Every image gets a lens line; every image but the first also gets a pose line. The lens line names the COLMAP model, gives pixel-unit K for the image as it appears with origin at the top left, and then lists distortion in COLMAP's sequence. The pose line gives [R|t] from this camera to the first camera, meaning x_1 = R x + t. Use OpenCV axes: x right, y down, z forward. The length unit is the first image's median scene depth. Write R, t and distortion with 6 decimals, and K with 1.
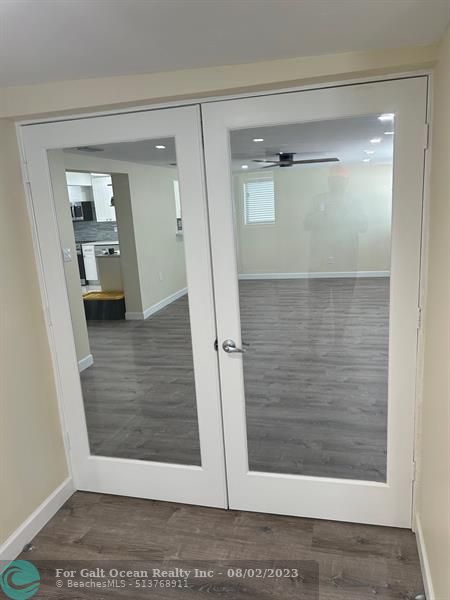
lens RADIAL K [[446.8, 0, 225.0], [0, 446.8, 300.0], [0, 0, 1]] dist [0.122553, -0.195883]
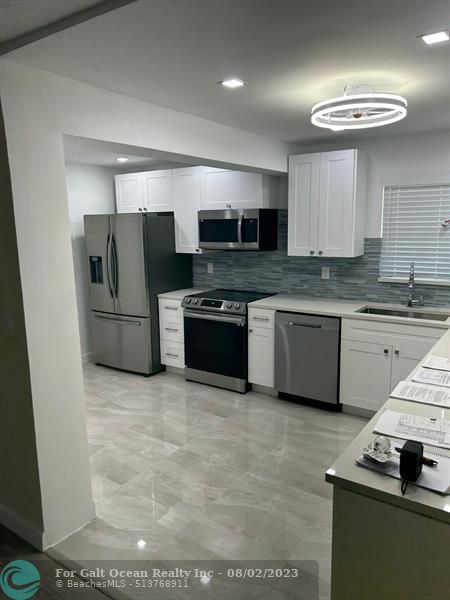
lens RADIAL K [[446.8, 0, 225.0], [0, 446.8, 300.0], [0, 0, 1]] dist [0.122553, -0.195883]
pose [[0.942929, 0.105868, -0.315718, -0.427233], [-0.116541, 0.993072, -0.015061, -0.251025], [0.311936, 0.050996, 0.948734, 1.229434]]
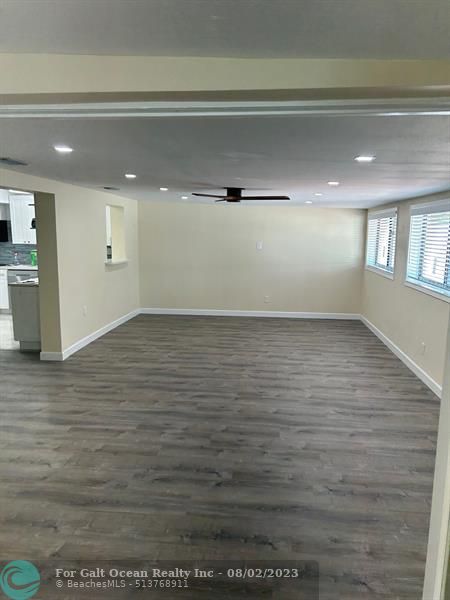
lens RADIAL K [[446.8, 0, 225.0], [0, 446.8, 300.0], [0, 0, 1]] dist [0.122553, -0.195883]
pose [[0.984833, 0.045659, 0.167390, -0.034201], [-0.034478, 0.997013, -0.069107, -0.031485], [-0.170046, 0.062288, 0.983466, 0.115437]]
